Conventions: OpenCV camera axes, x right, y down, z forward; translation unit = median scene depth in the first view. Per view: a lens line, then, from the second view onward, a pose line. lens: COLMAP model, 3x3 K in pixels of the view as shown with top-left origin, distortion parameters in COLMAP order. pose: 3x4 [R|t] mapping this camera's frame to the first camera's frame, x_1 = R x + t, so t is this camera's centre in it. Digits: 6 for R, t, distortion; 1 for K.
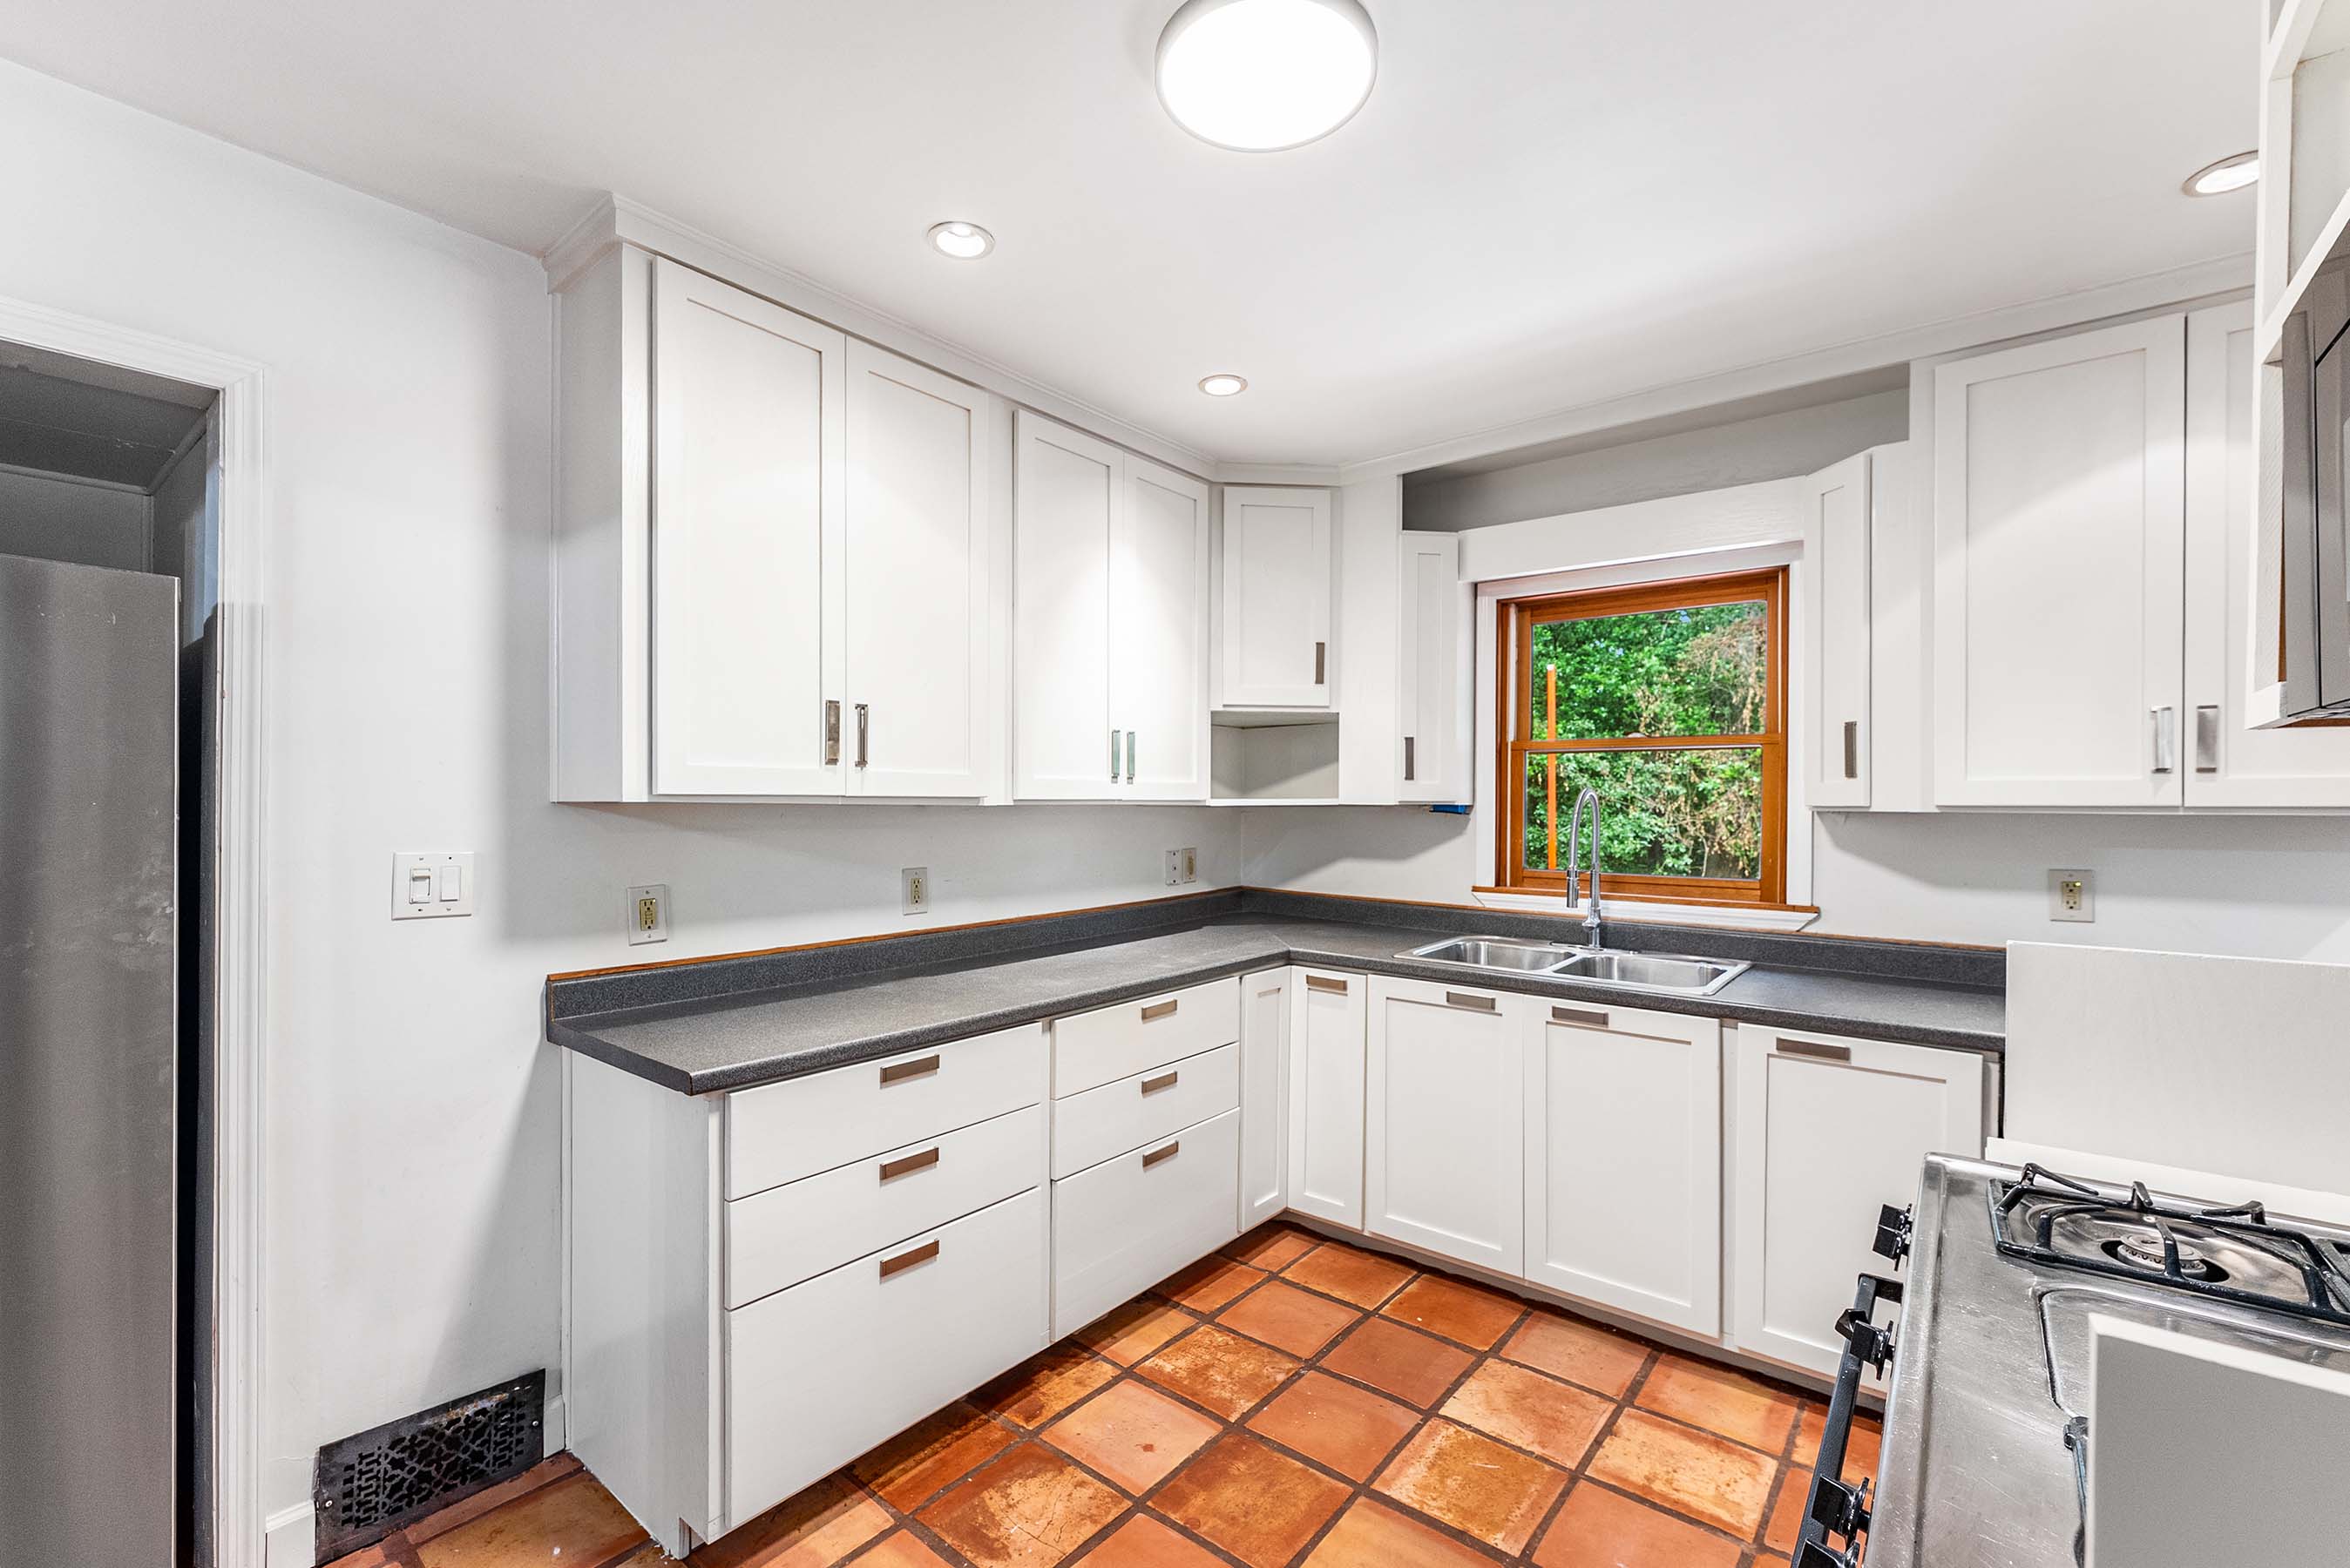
lens RADIAL K [[993.9, 0, 1168.8], [0, 993.9, 804.8], [0, 0, 1]] dist [-0.000512, 0.000022]
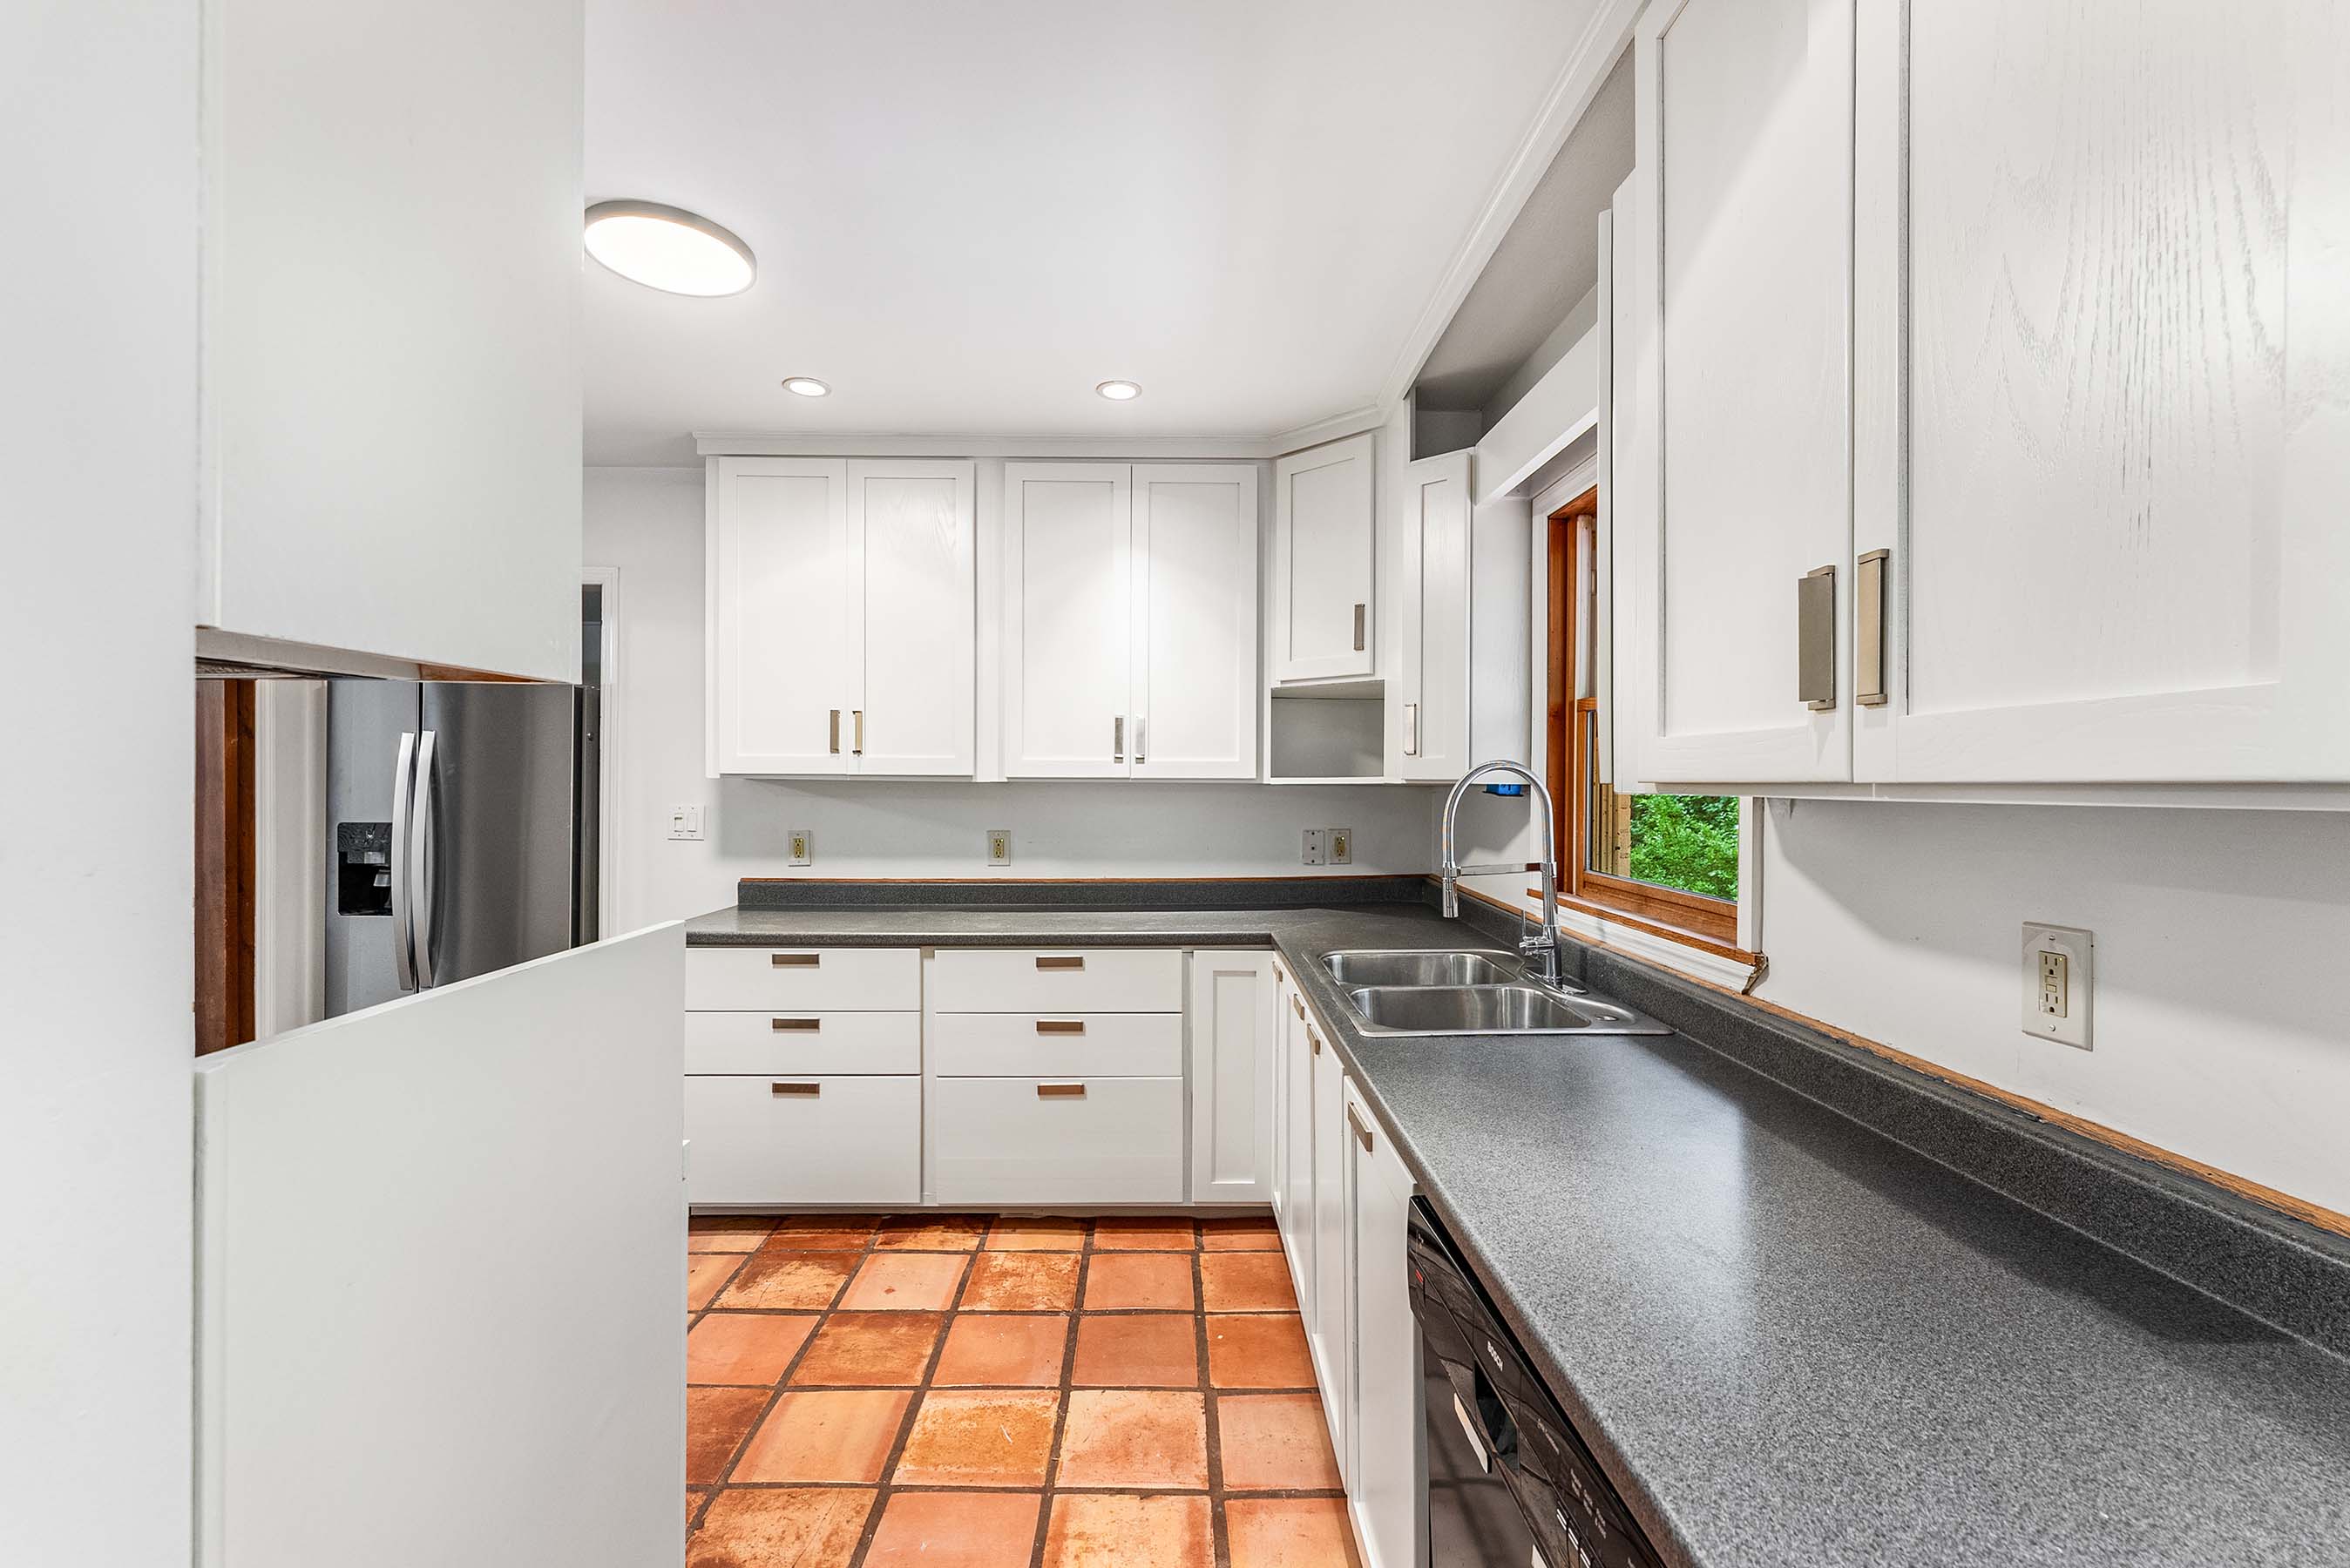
lens RADIAL K [[976.0, 0, 1175.0], [0, 976.0, 784.0], [0, 0, 1]] dist [0.001885, -0.000016]
pose [[0.644769, 0.003241, -0.764371, 0.944318], [-0.006659, 0.999977, -0.001377, 0.003577], [0.764348, 0.005978, 0.644776, 0.387658]]
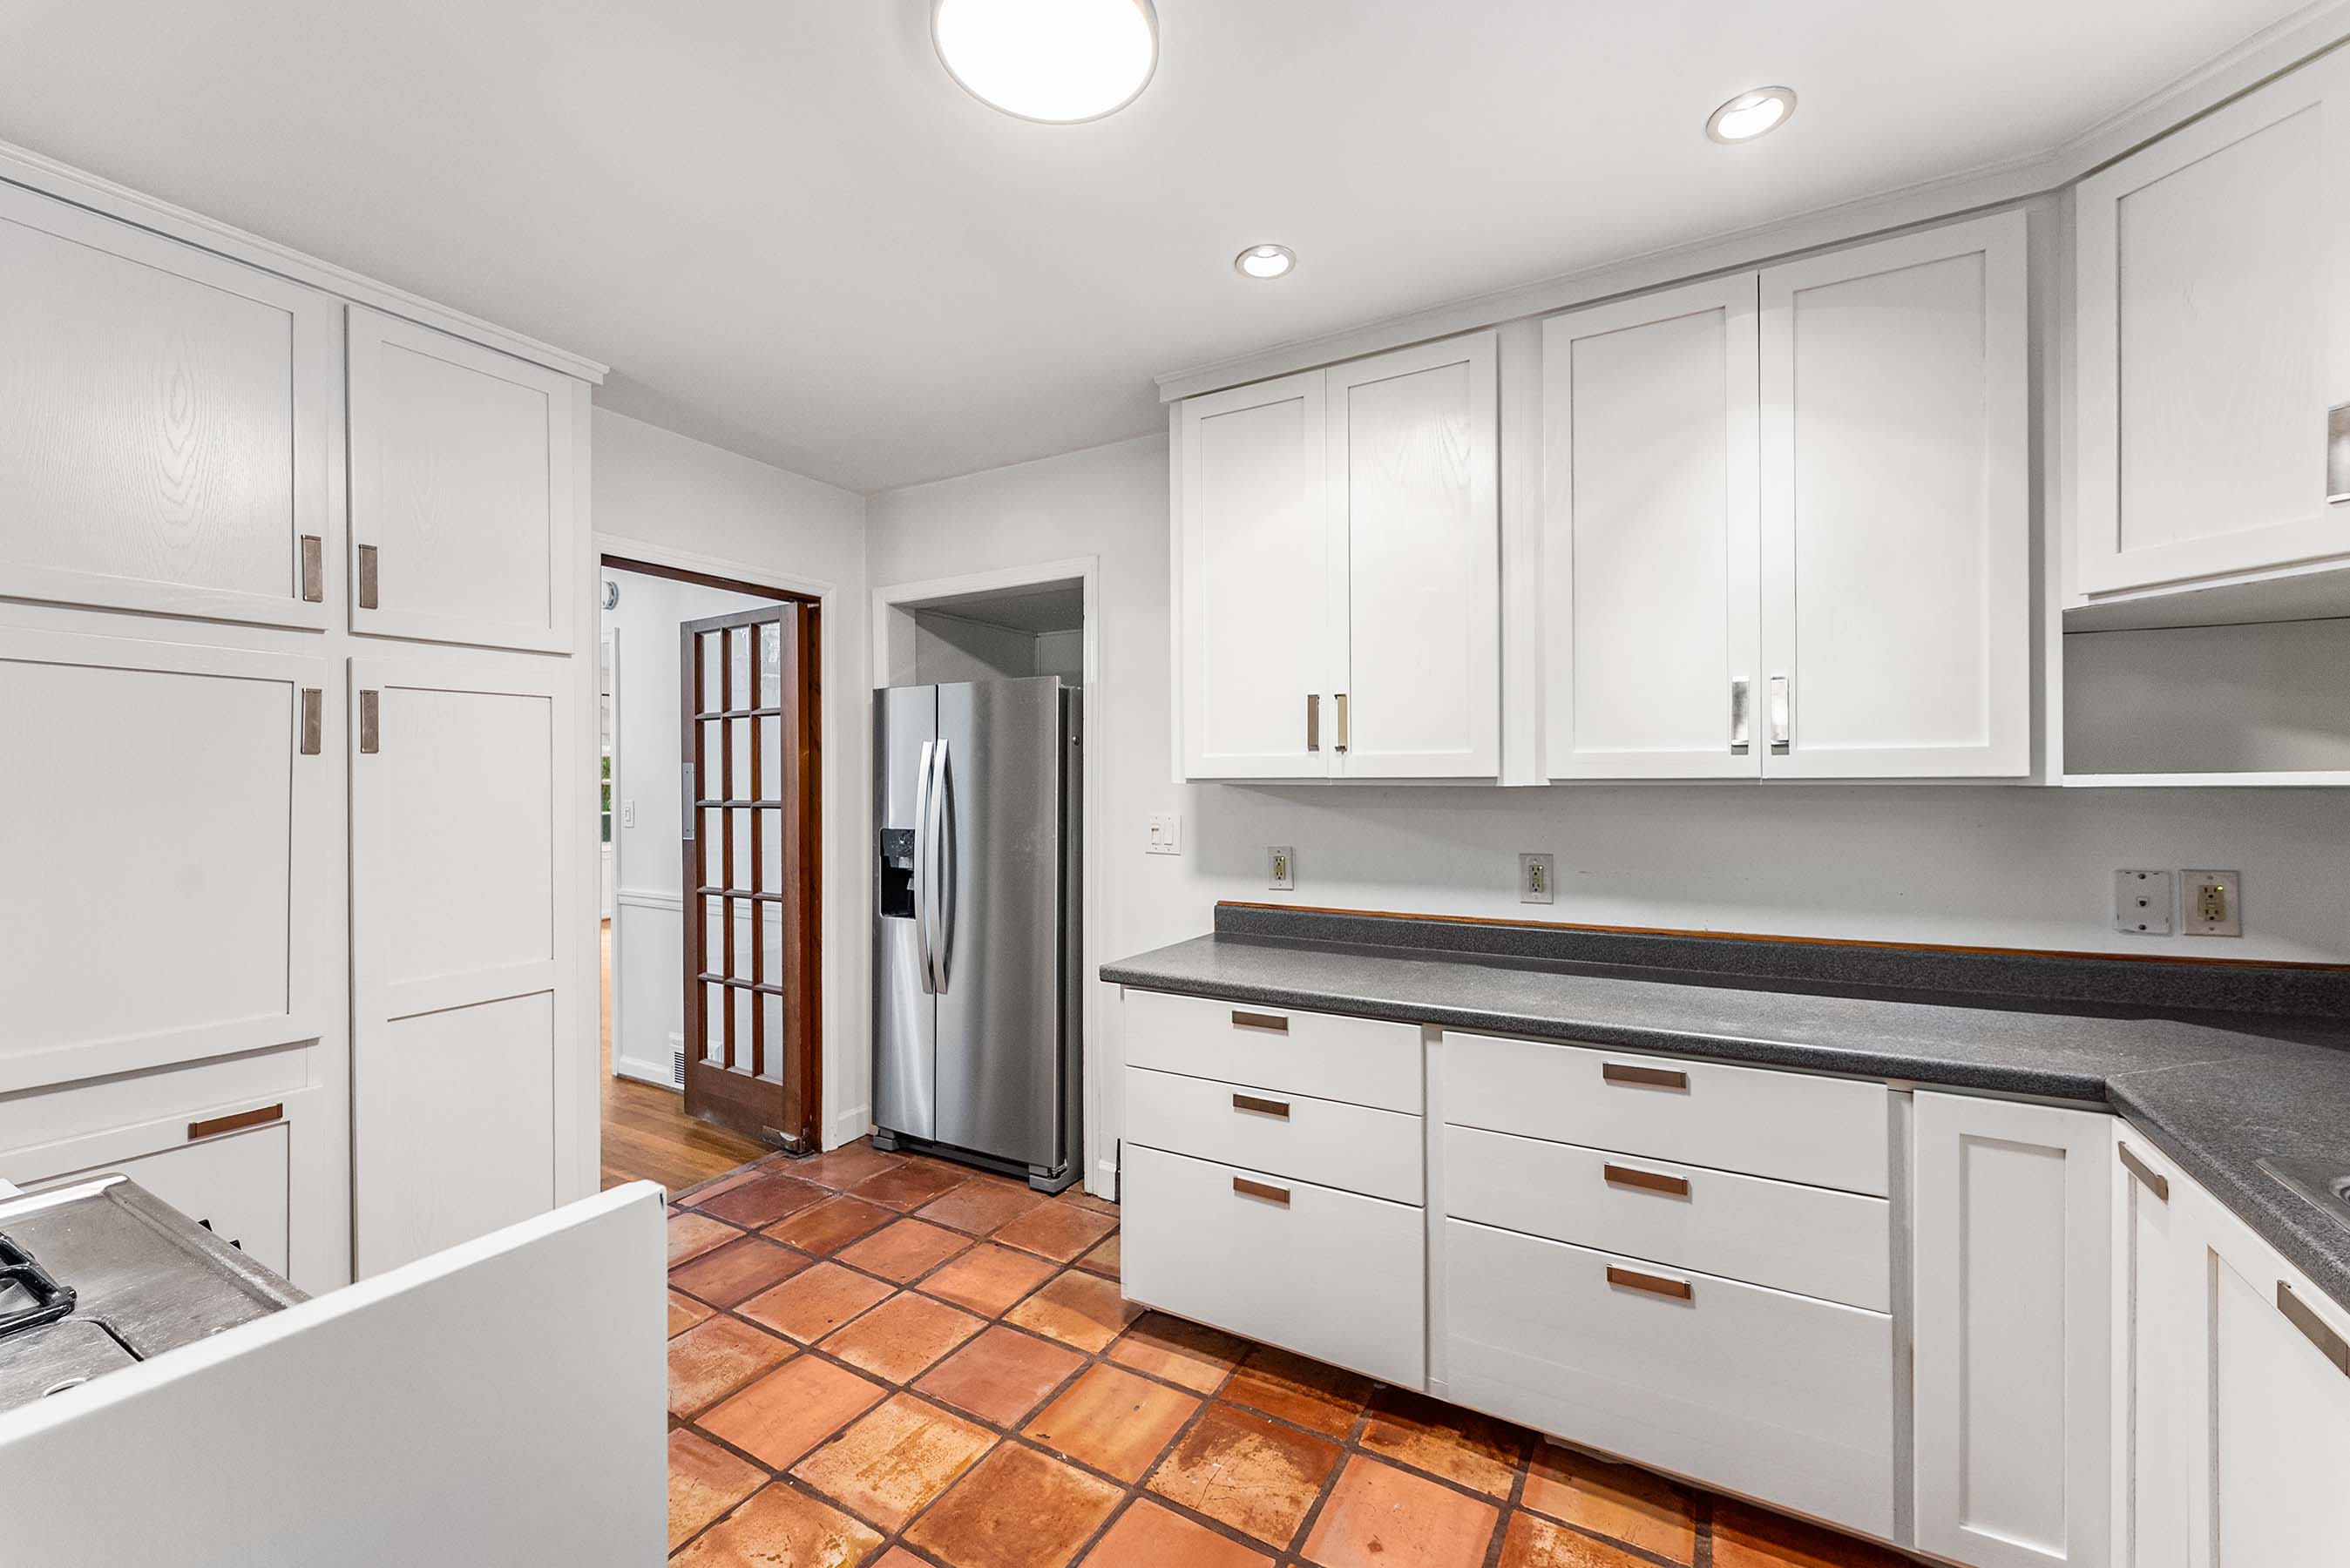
lens RADIAL K [[943.9, 0, 1179.2], [0, 943.9, 782.3], [0, 0, 1]] dist [0.000070, -0.000428]
pose [[0.167568, -0.004643, -0.985850, 0.608031], [-0.000449, 0.999988, -0.004786, 0.001299], [0.985860, 0.001245, 0.167564, 0.572429]]
